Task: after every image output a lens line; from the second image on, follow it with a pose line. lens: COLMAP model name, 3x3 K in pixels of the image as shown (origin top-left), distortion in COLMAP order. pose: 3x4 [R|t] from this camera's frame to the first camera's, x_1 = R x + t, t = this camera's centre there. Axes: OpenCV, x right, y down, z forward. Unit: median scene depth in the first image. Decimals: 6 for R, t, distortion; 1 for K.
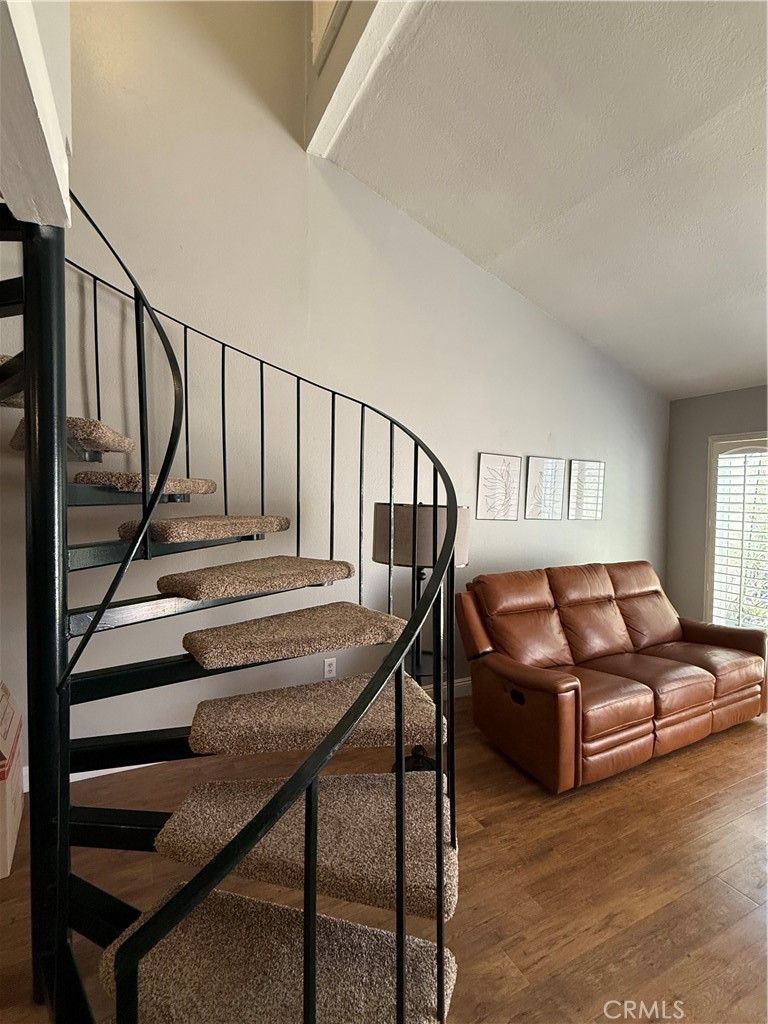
lens RADIAL K [[481.4, 0, 384.0], [0, 481.4, 512.0], [0, 0, 1]] dist [0.002241, 0.000391]
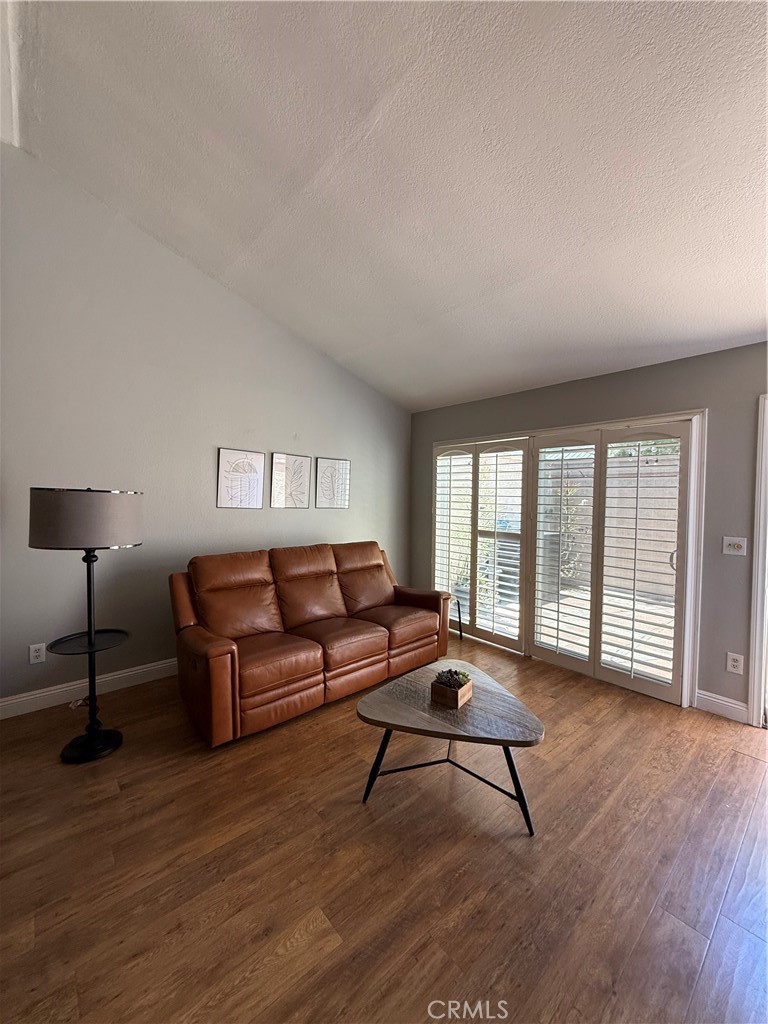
lens RADIAL K [[407.1, 0, 385.0], [0, 407.1, 508.8], [0, 0, 1]] dist [0.001956, 0.000472]
pose [[0.969035, -0.005373, 0.246865, 0.406218], [0.004678, 0.999983, 0.003403, 0.019966], [-0.246879, -0.002143, 0.969044, -0.015186]]
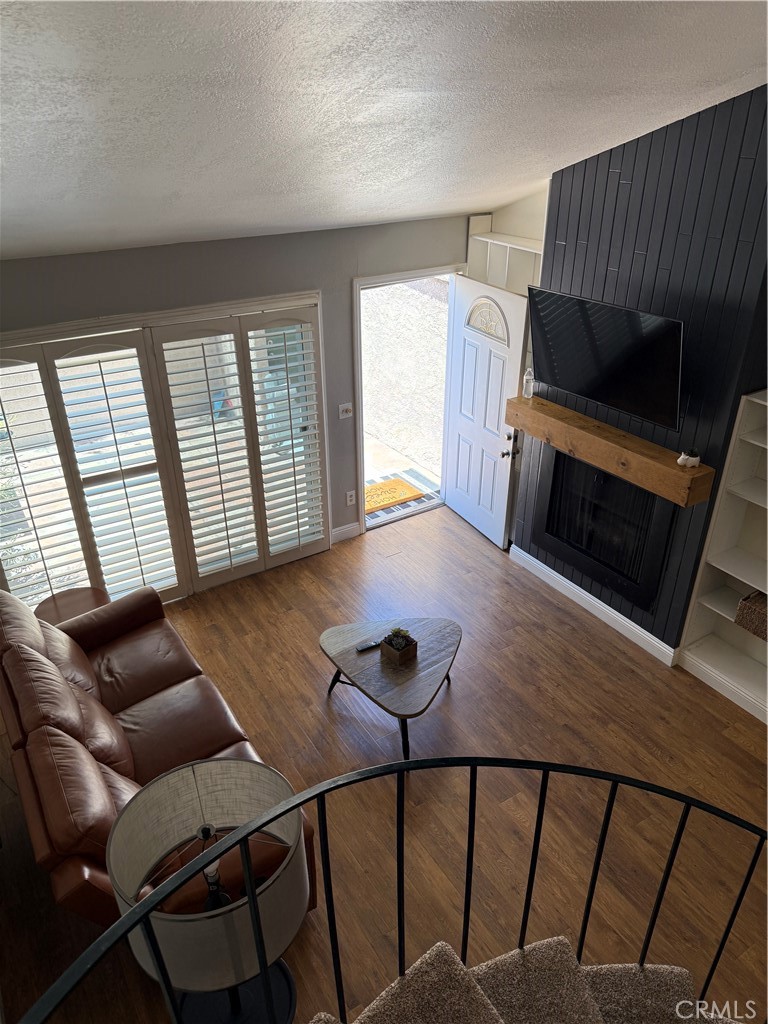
lens RADIAL K [[699.1, 0, 384.0], [0, 699.1, 512.0], [0, 0, 1]] dist [0.000089, -0.001932]
pose [[-0.097494, -0.488424, 0.867143, -0.349416], [0.033581, 0.869183, 0.493348, -0.564038], [-0.994669, 0.077218, -0.068338, 0.722902]]
